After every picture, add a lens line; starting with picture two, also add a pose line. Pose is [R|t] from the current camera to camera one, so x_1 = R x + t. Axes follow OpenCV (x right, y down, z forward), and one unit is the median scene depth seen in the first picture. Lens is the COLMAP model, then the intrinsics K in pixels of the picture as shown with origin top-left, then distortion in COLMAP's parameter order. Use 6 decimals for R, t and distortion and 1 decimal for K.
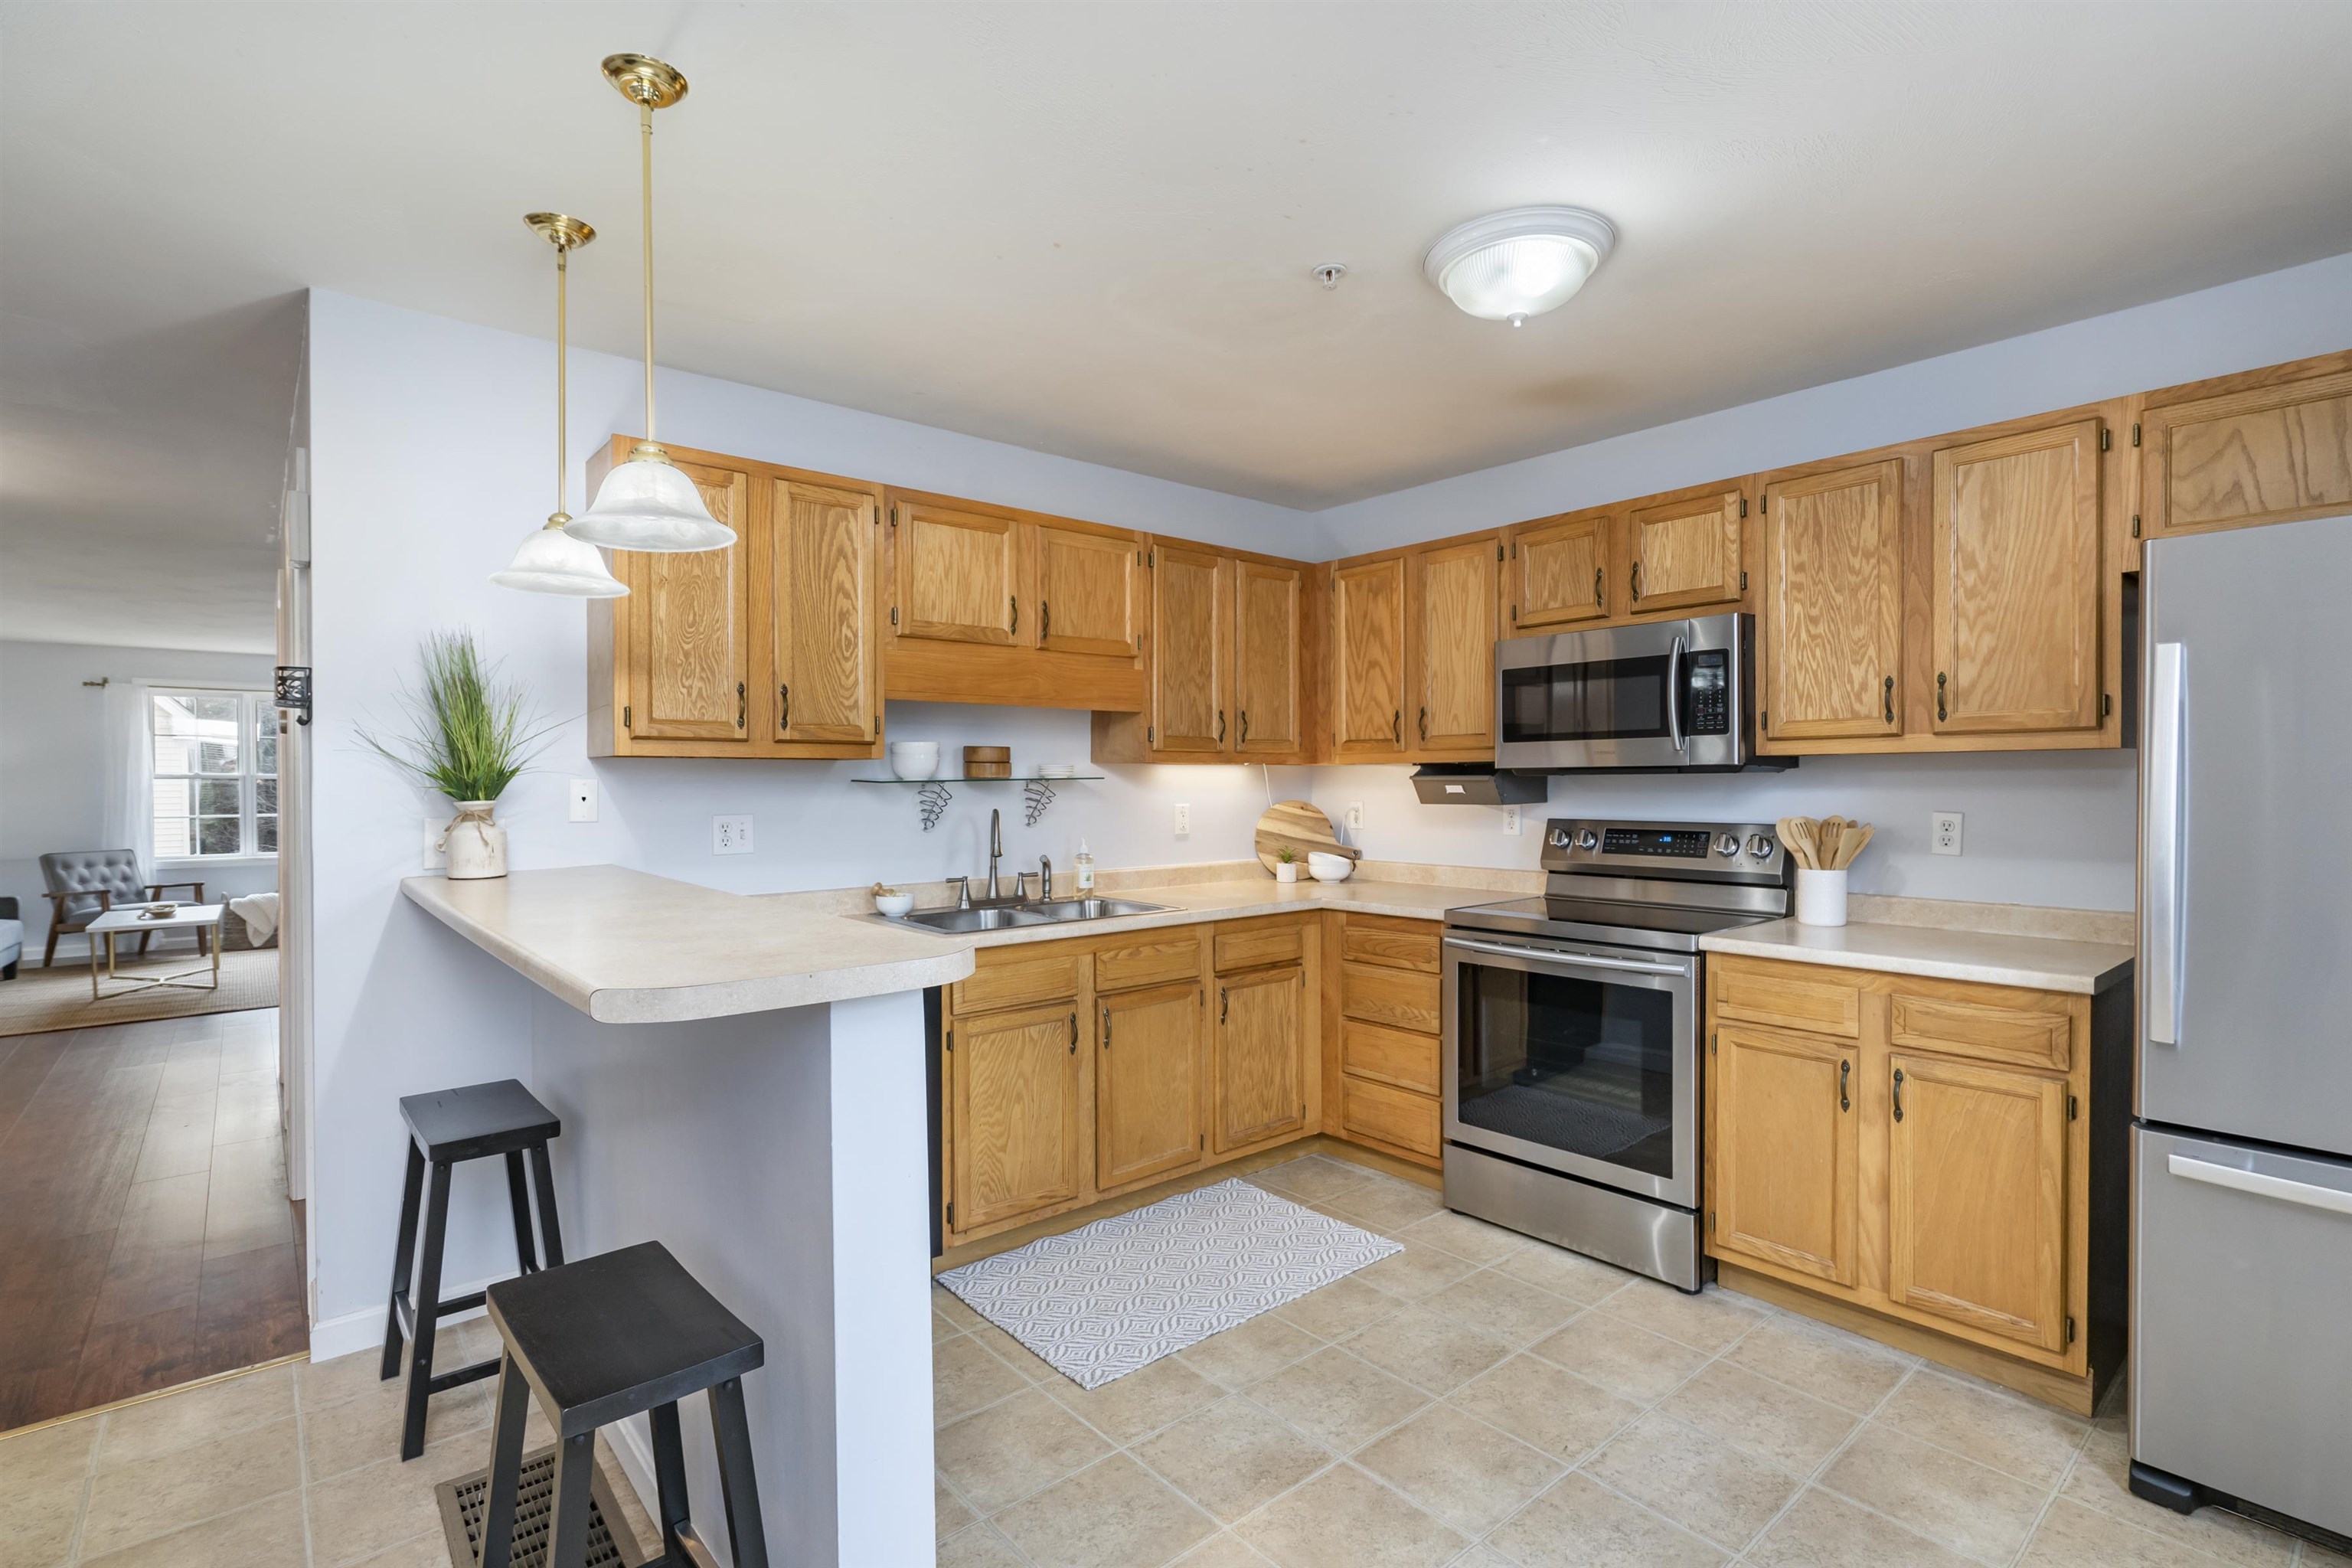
lens RADIAL K [[1096.1, 0, 1187.6], [0, 1096.1, 788.0], [0, 0, 1]] dist [-0.002910, 0.001646]
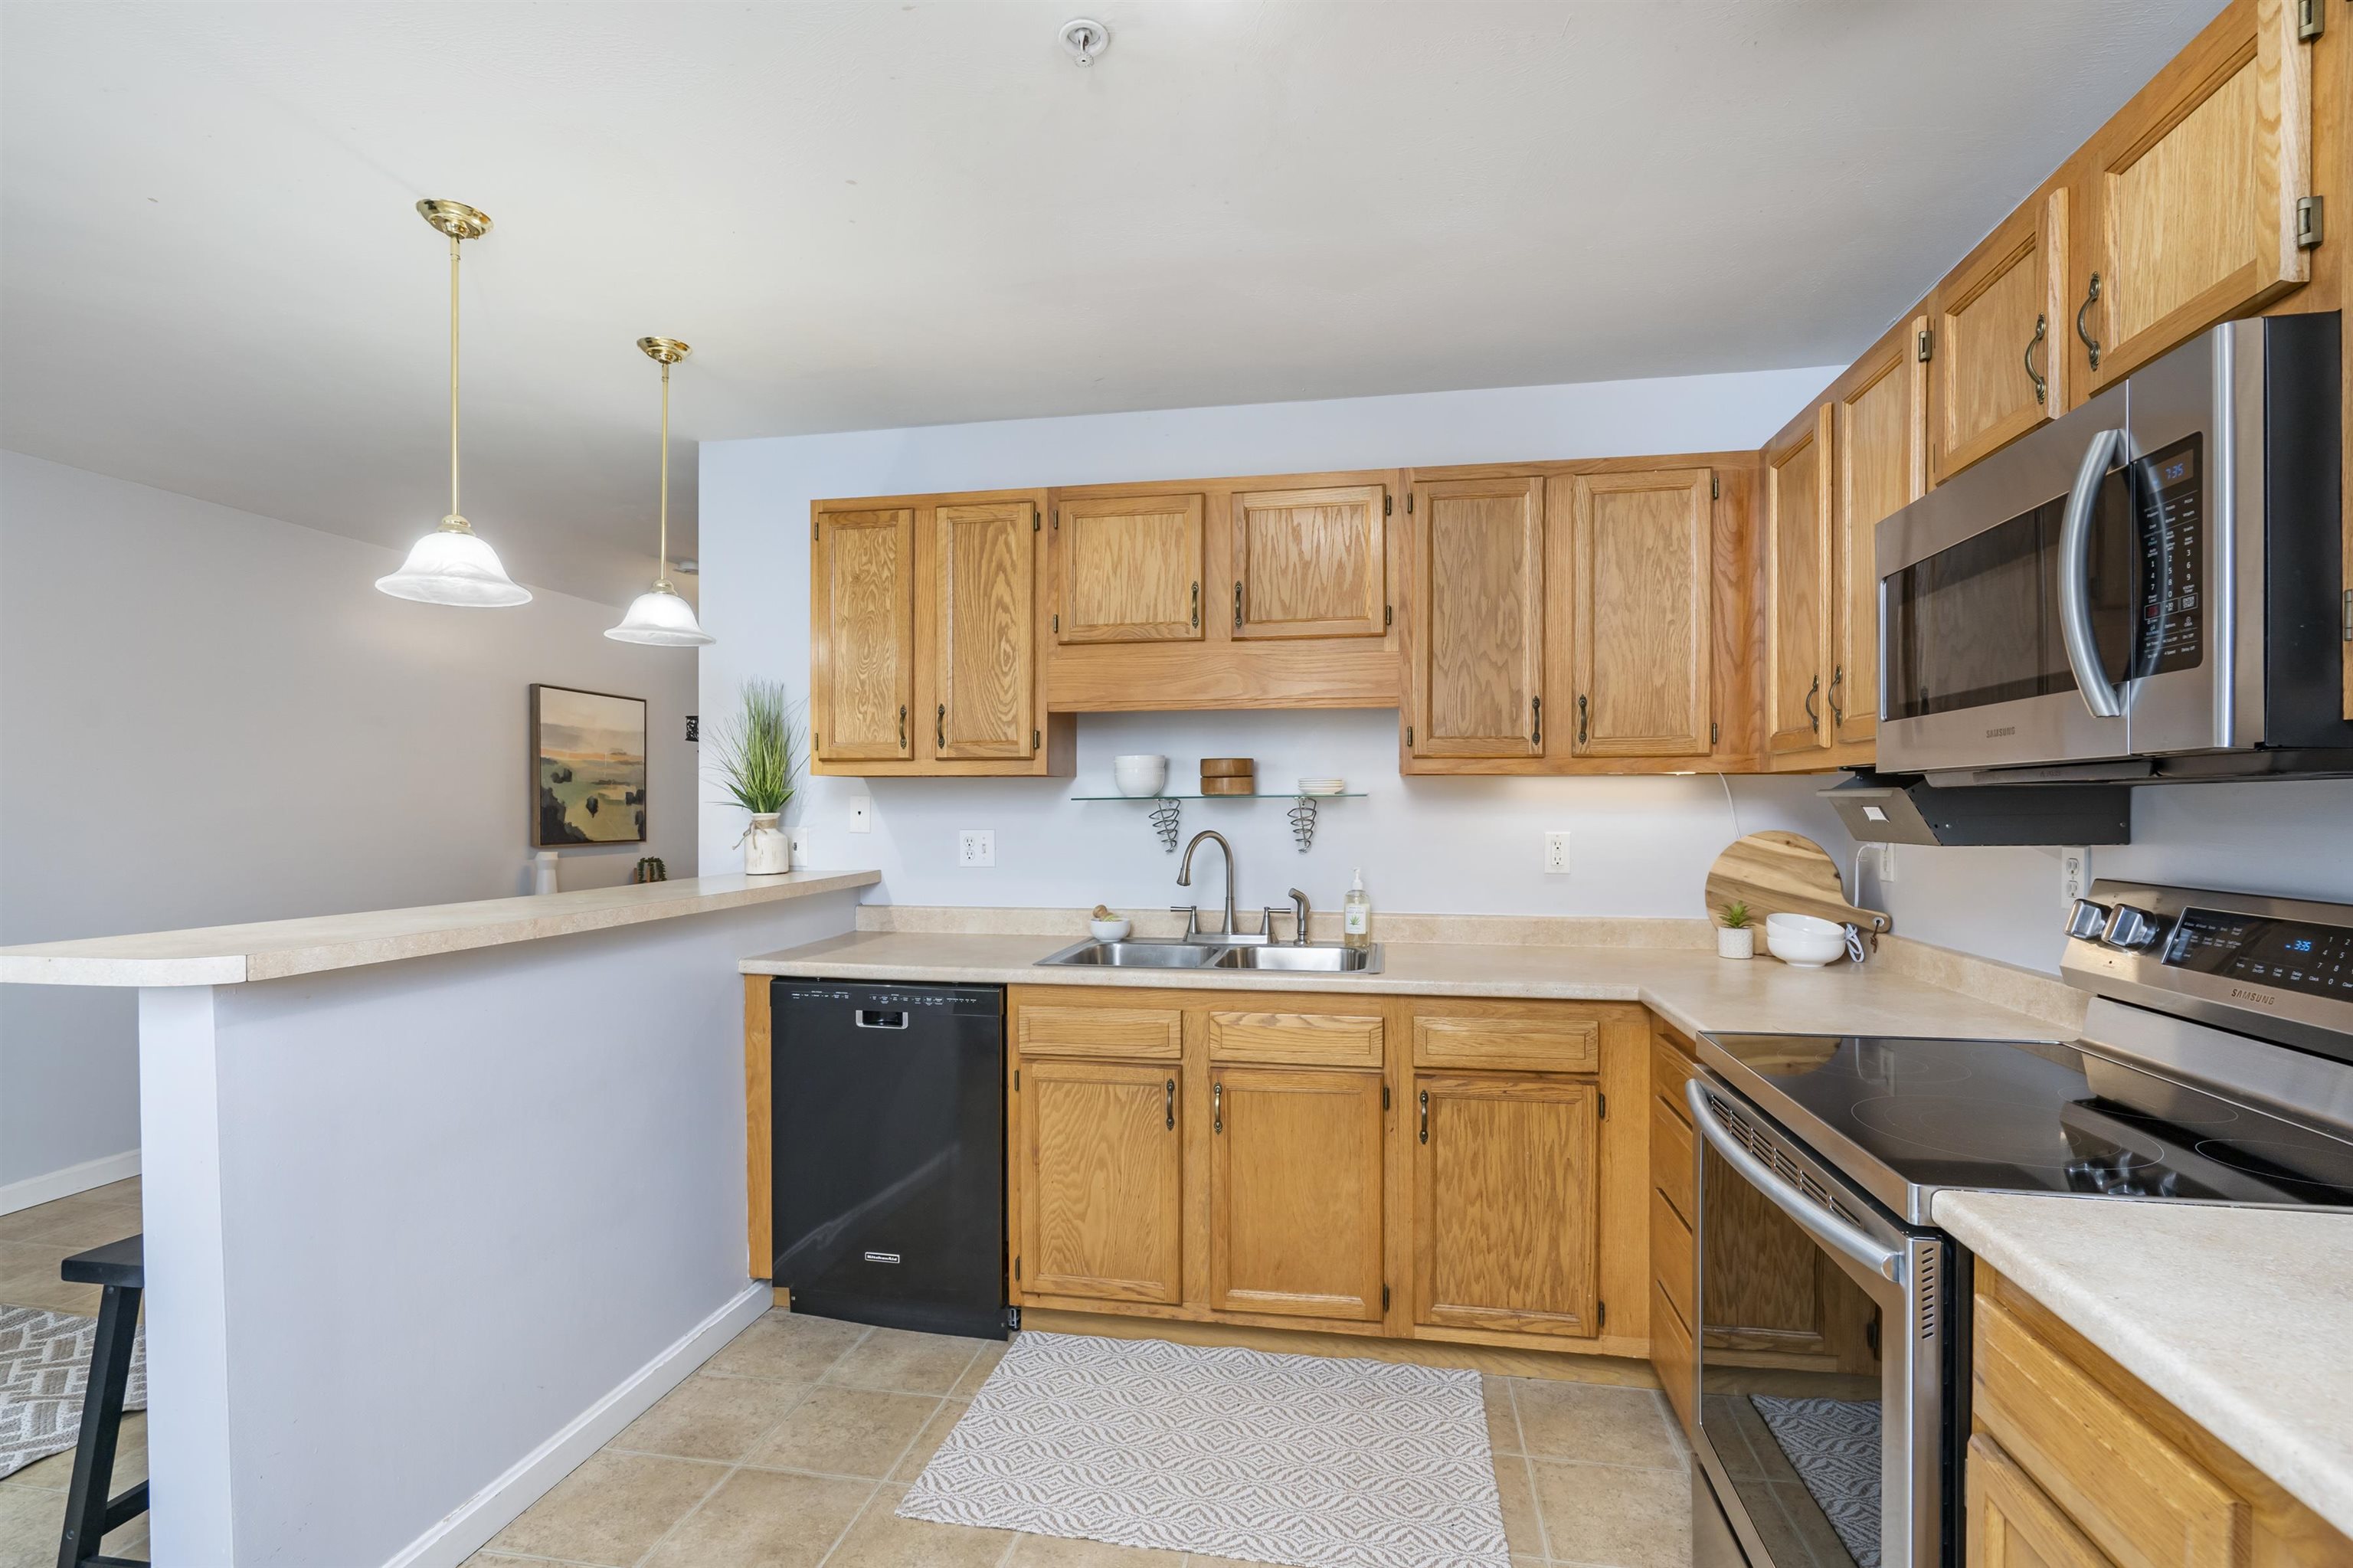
lens RADIAL K [[1096.6, 0, 1203.7], [0, 1096.6, 806.5], [0, 0, 1]] dist [-0.002910, 0.001646]
pose [[0.631179, 0.005369, -0.775618, 0.543209], [-0.007154, 0.999974, 0.001101, -0.000853], [0.775604, 0.004854, 0.631201, 0.493947]]
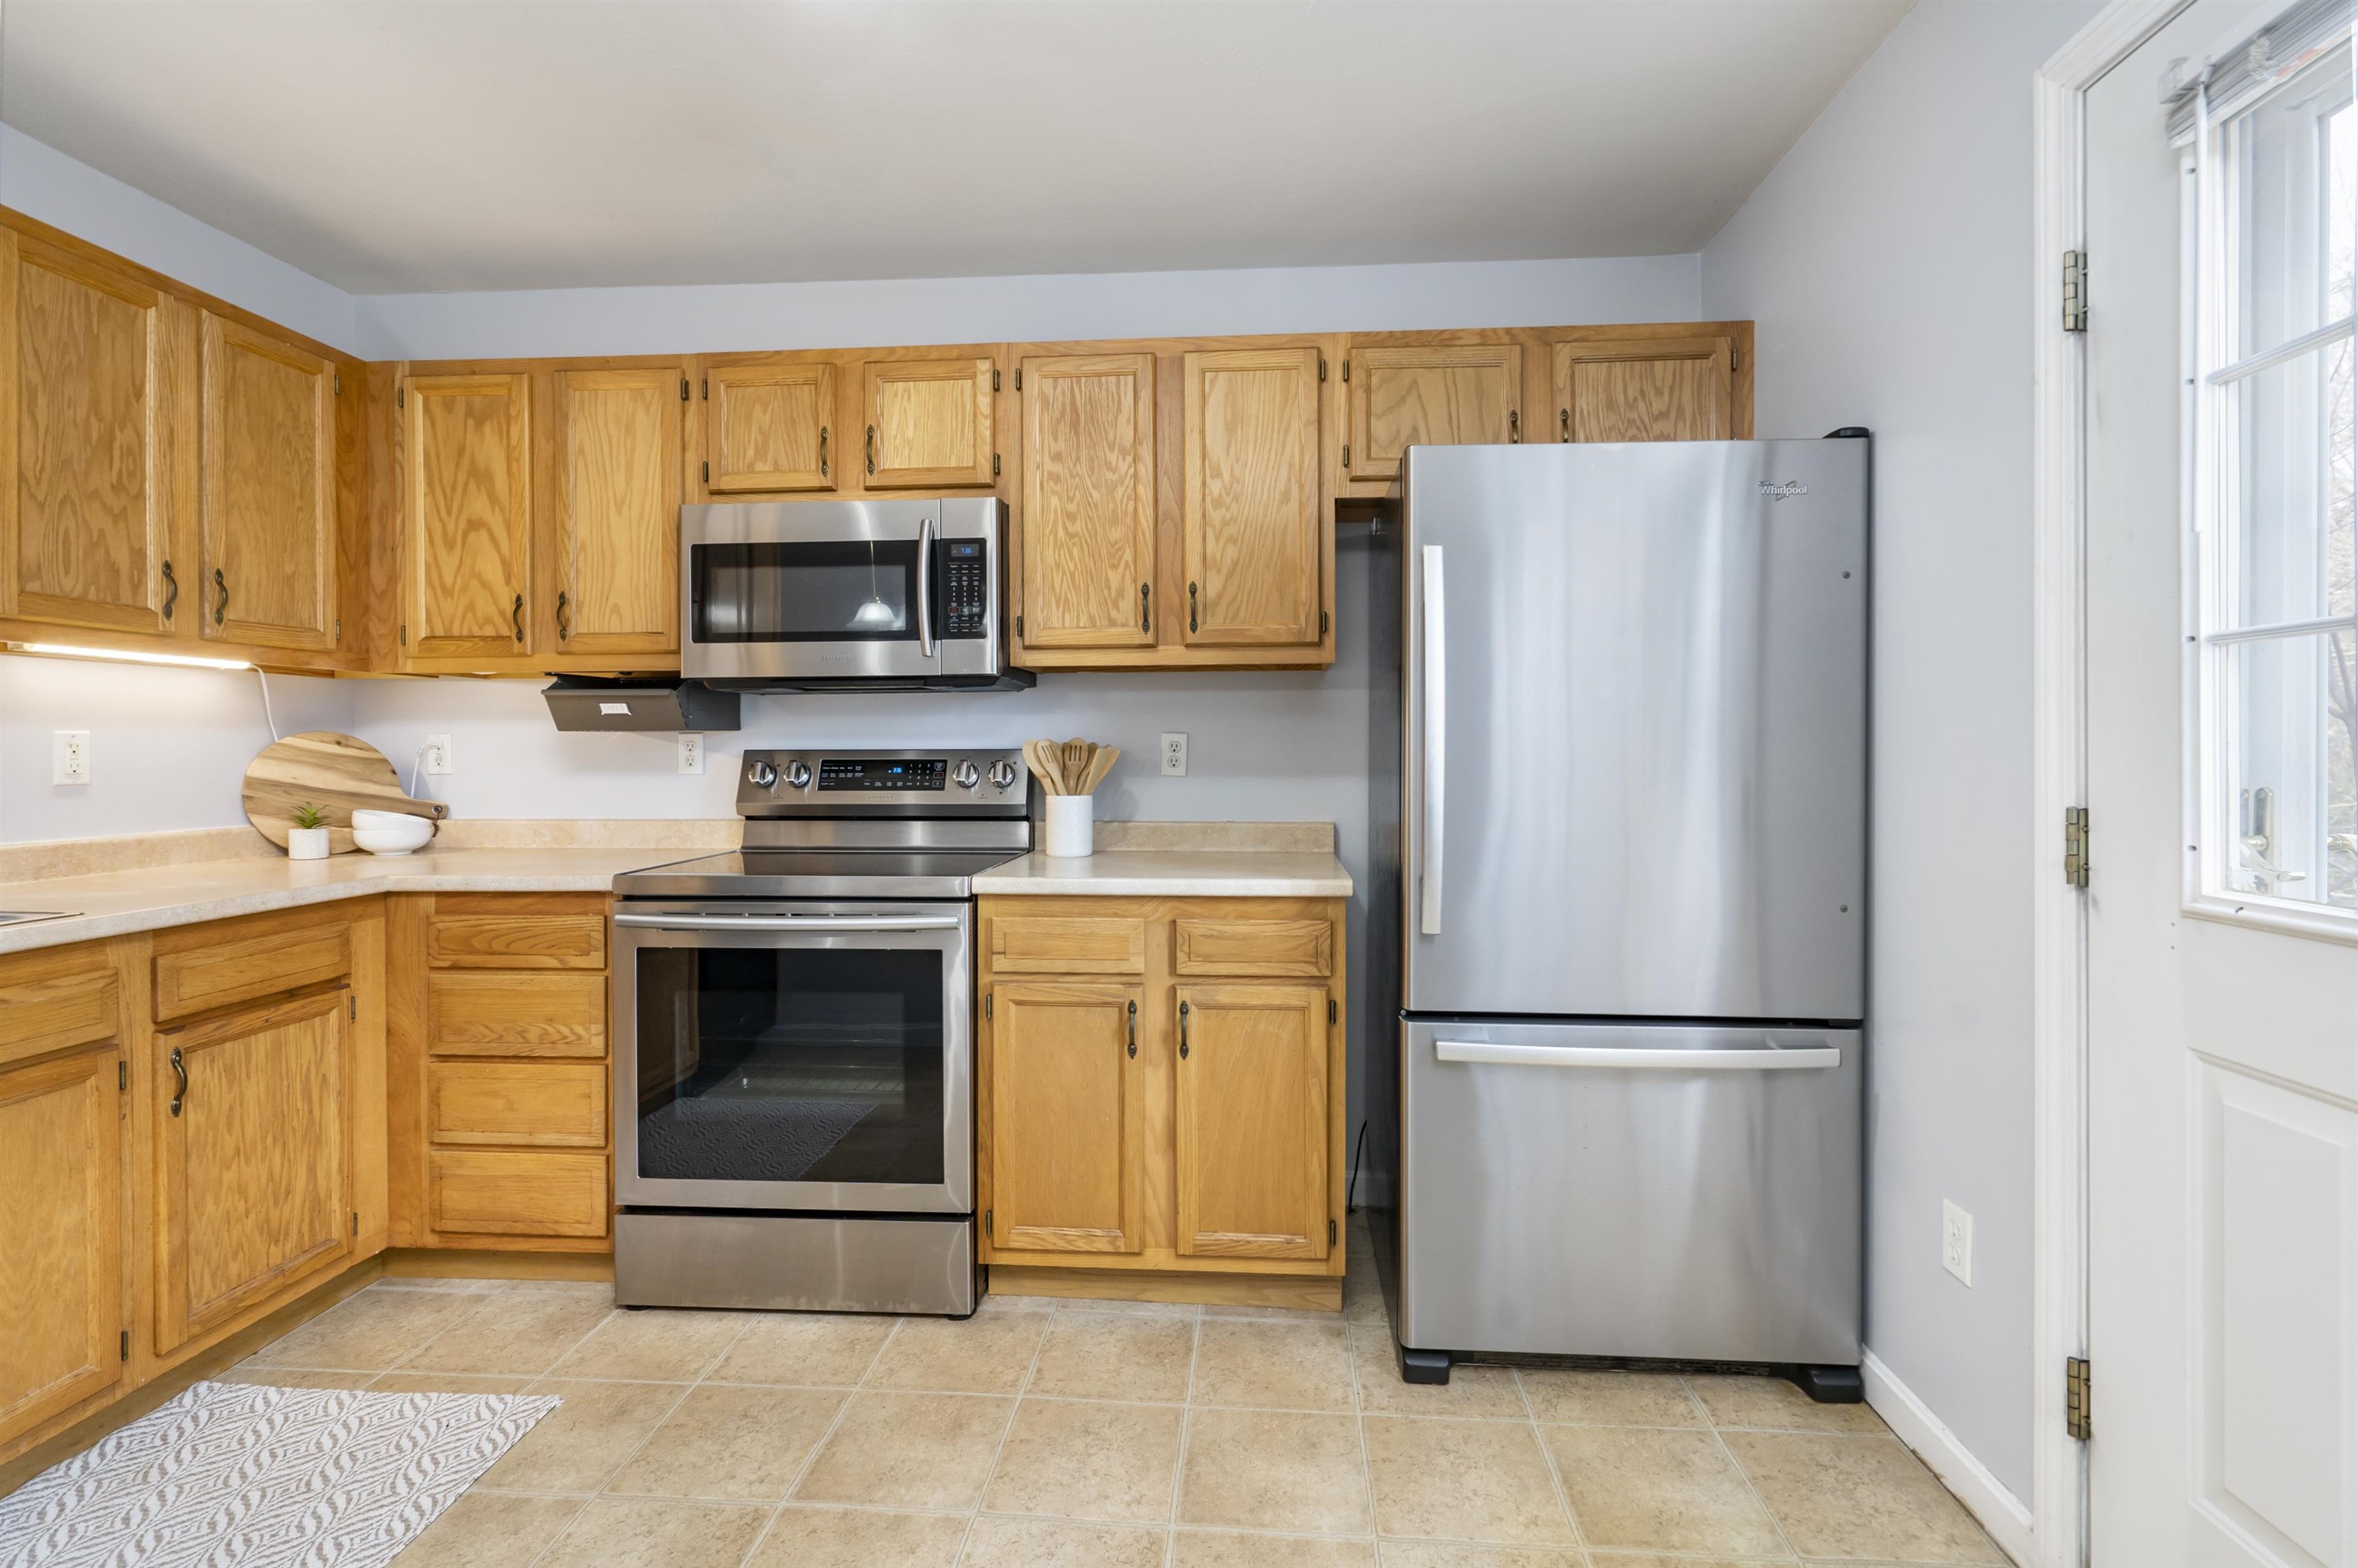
lens RADIAL K [[1098.8, 0, 1195.8], [0, 1098.8, 754.1], [0, 0, 1]] dist [-0.002910, 0.001646]
pose [[0.704373, -0.002251, 0.709826, 0.002244], [0.004875, 0.999987, -0.001666, 0.040723], [-0.709813, 0.004634, 0.704375, 0.271214]]
